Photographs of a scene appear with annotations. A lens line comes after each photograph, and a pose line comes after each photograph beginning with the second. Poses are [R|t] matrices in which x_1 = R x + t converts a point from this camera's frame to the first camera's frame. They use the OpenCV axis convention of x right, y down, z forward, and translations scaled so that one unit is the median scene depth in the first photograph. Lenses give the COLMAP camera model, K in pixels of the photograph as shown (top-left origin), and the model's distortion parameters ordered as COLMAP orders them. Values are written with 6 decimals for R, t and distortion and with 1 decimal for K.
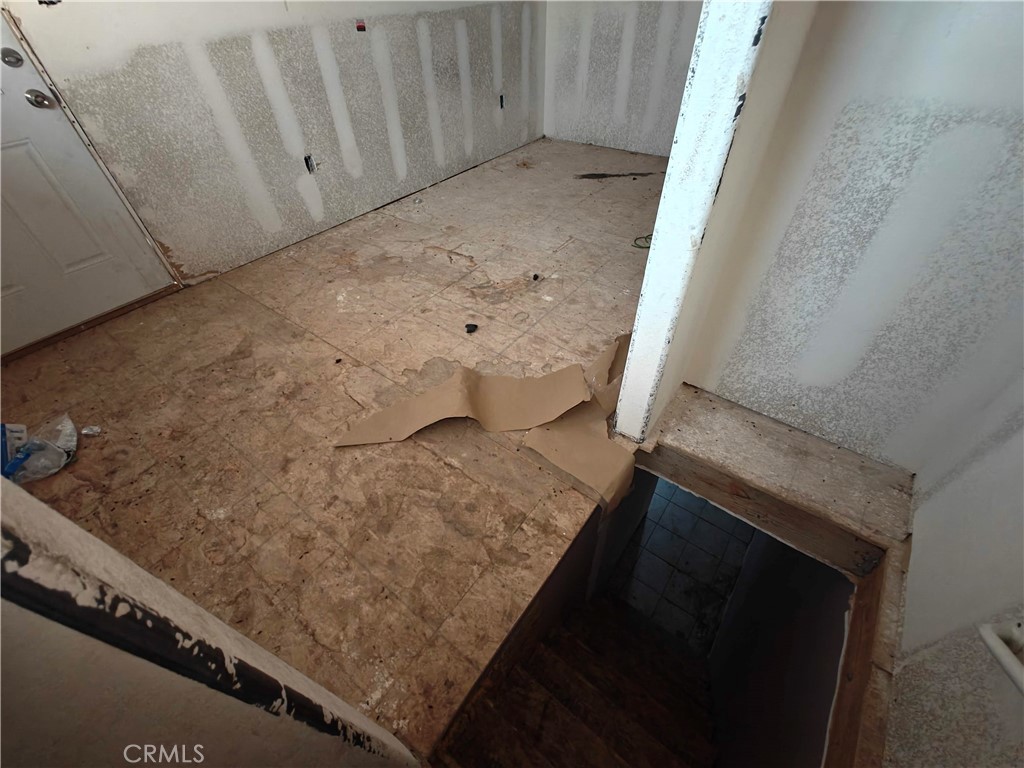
lens RADIAL K [[431.2, 0, 512.2], [0, 431.2, 384.1], [0, 0, 1]] dist [0.004955, 0.001249]
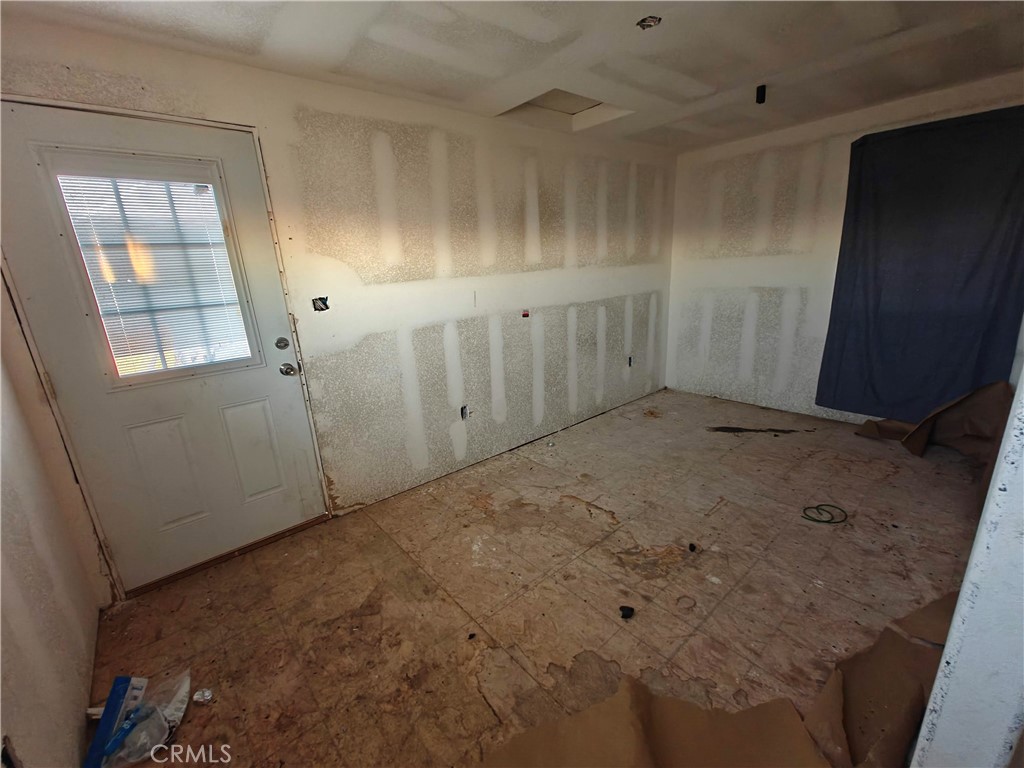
lens RADIAL K [[431.2, 0, 514.6], [0, 431.2, 382.5], [0, 0, 1]] dist [0.004955, 0.001249]
pose [[0.977437, 0.034278, -0.208427, -0.132991], [-0.128122, 0.880711, -0.455997, -0.100252], [0.167934, 0.472413, 0.865231, 0.023043]]
